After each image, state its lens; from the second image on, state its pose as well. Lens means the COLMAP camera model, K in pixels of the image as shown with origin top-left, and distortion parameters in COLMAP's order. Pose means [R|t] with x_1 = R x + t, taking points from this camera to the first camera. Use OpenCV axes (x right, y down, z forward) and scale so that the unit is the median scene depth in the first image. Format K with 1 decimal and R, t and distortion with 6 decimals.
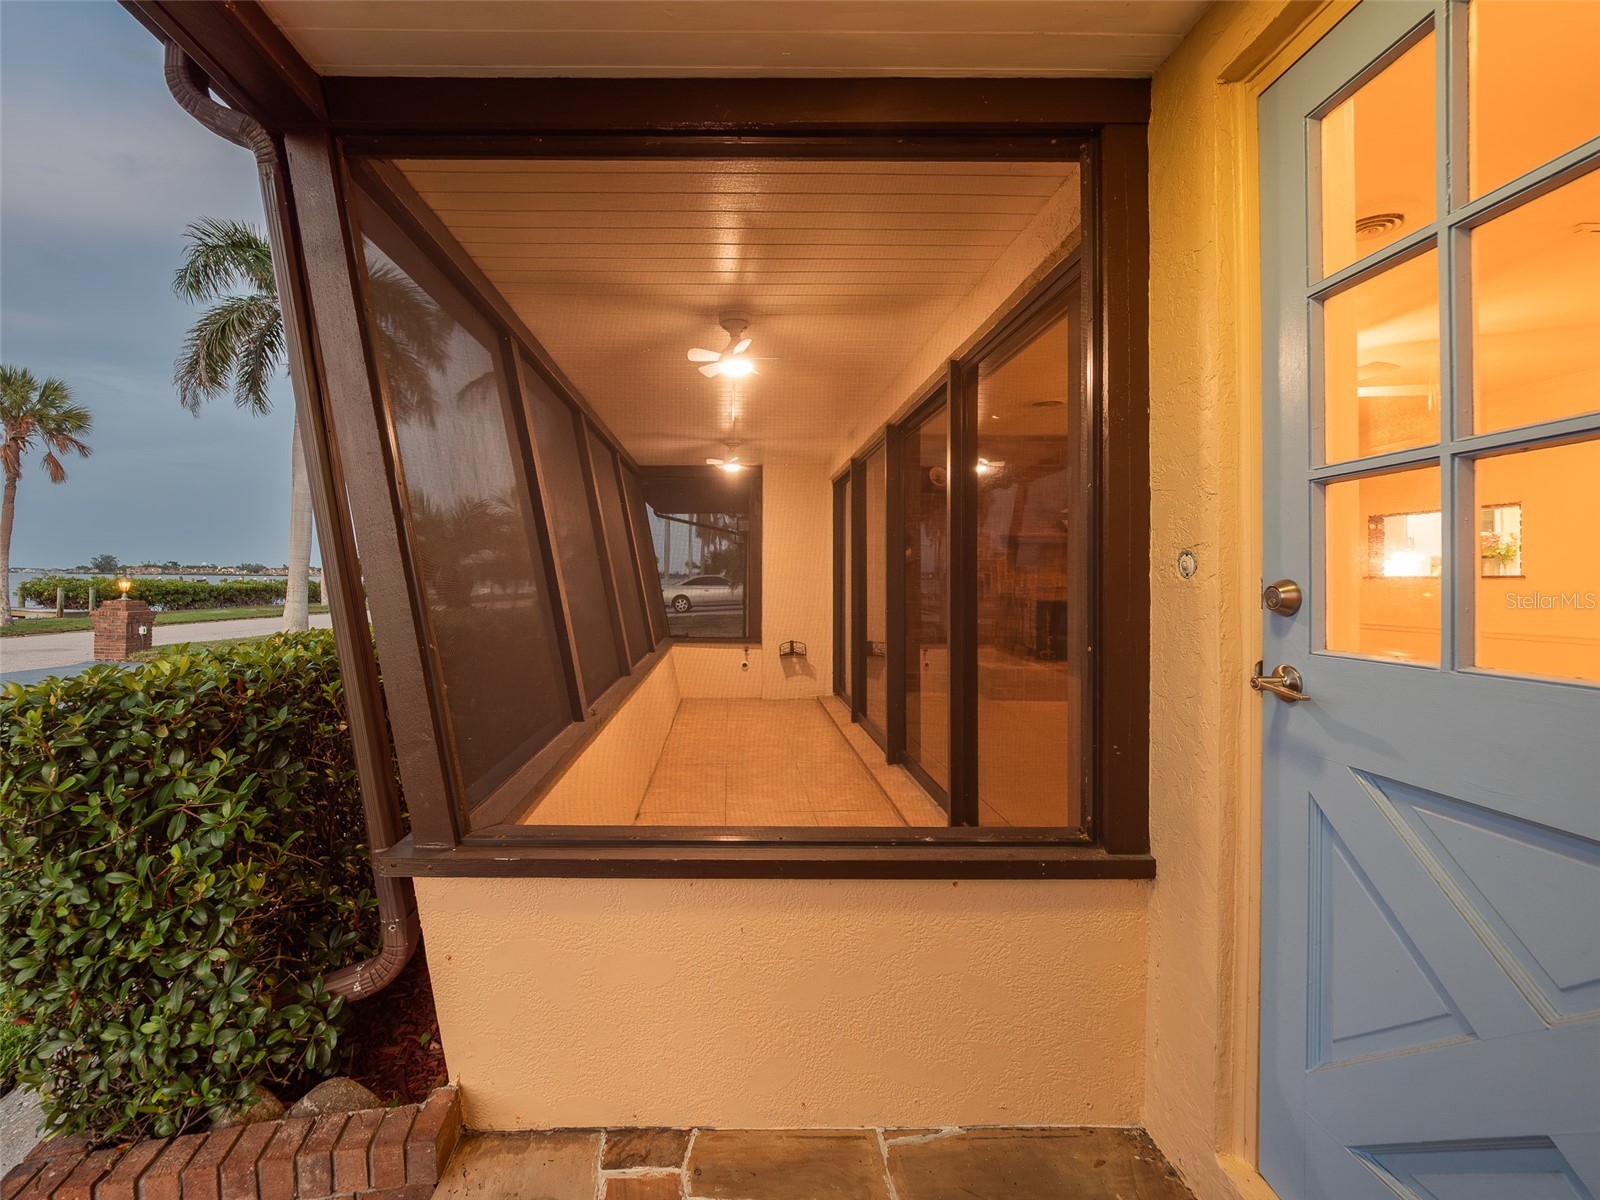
lens RADIAL K [[678.1, 0, 802.9], [0, 678.1, 571.4], [0, 0, 1]] dist [-0.000254, -0.000018]
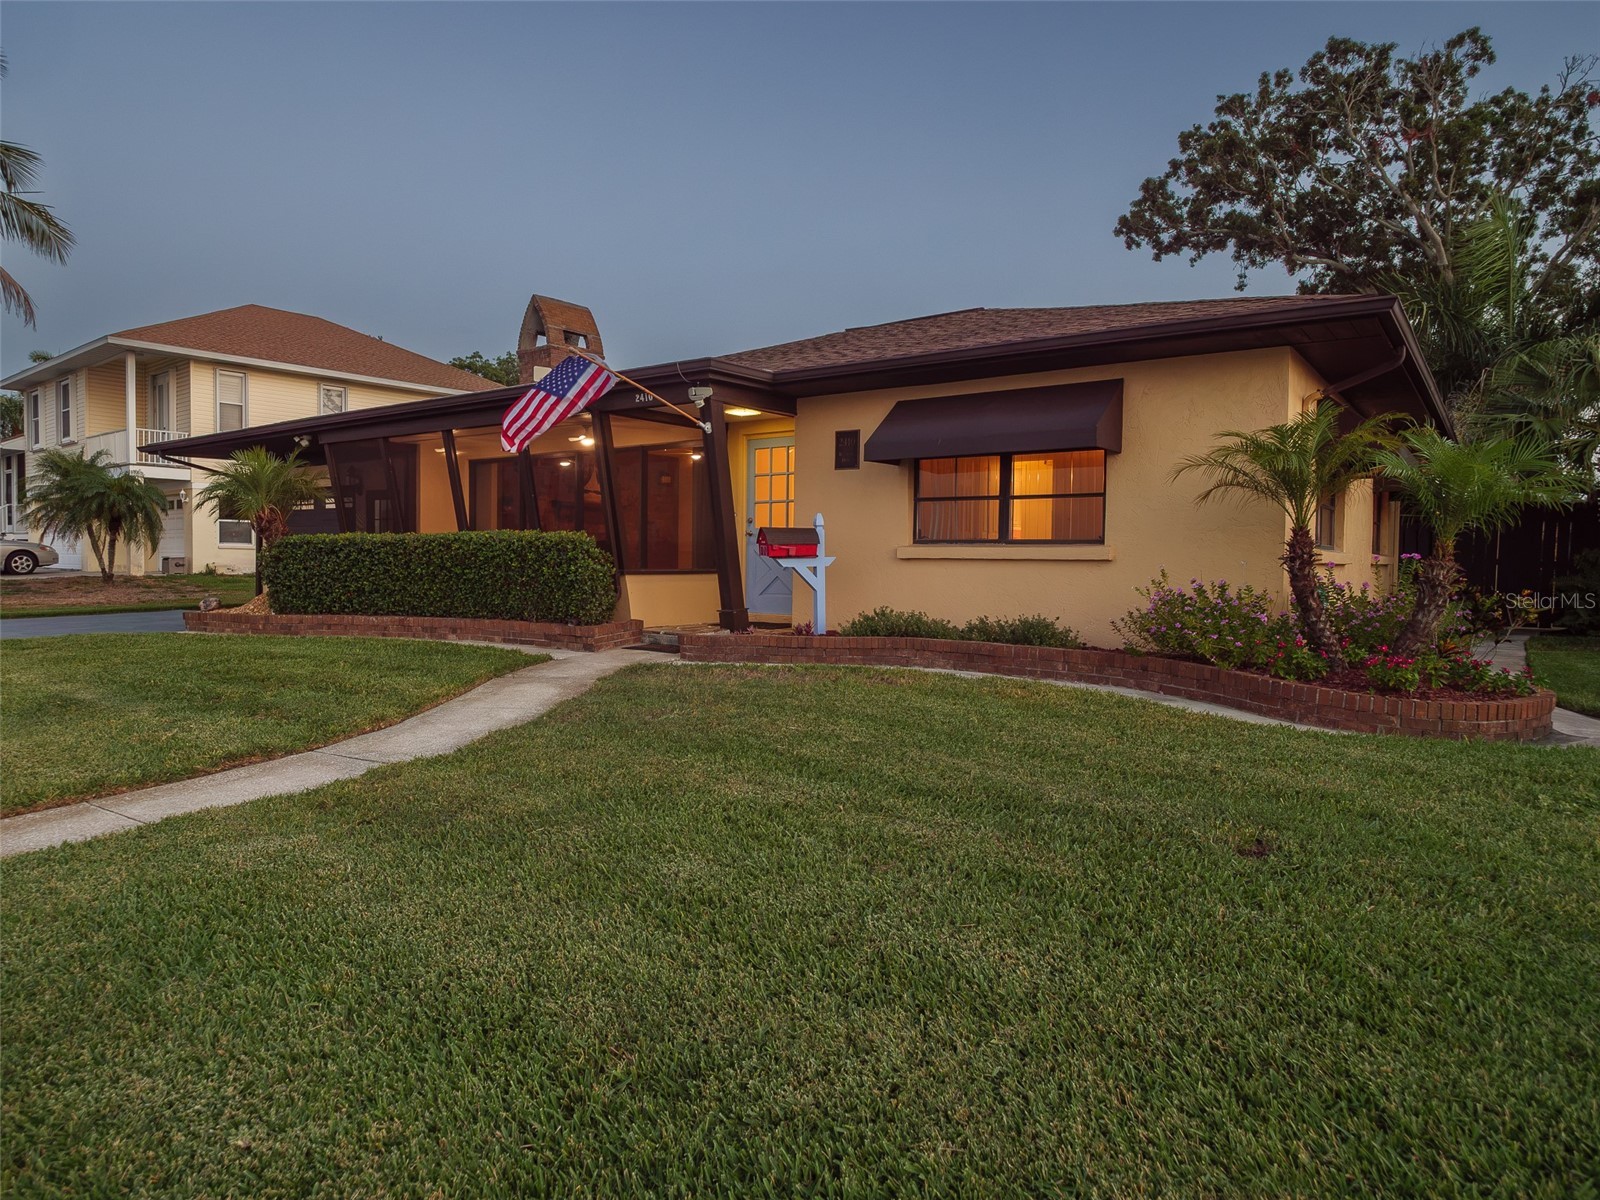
lens RADIAL K [[1005.6, 0, 800.0], [0, 1005.6, 600.0], [0, 0, 1]] dist [-0.006028, 0.002042]
pose [[0.676891, -0.027171, 0.735582, -6.209453], [-0.011730, 0.998793, 0.047687, 0.341928], [-0.735990, -0.040908, 0.675755, -6.031703]]
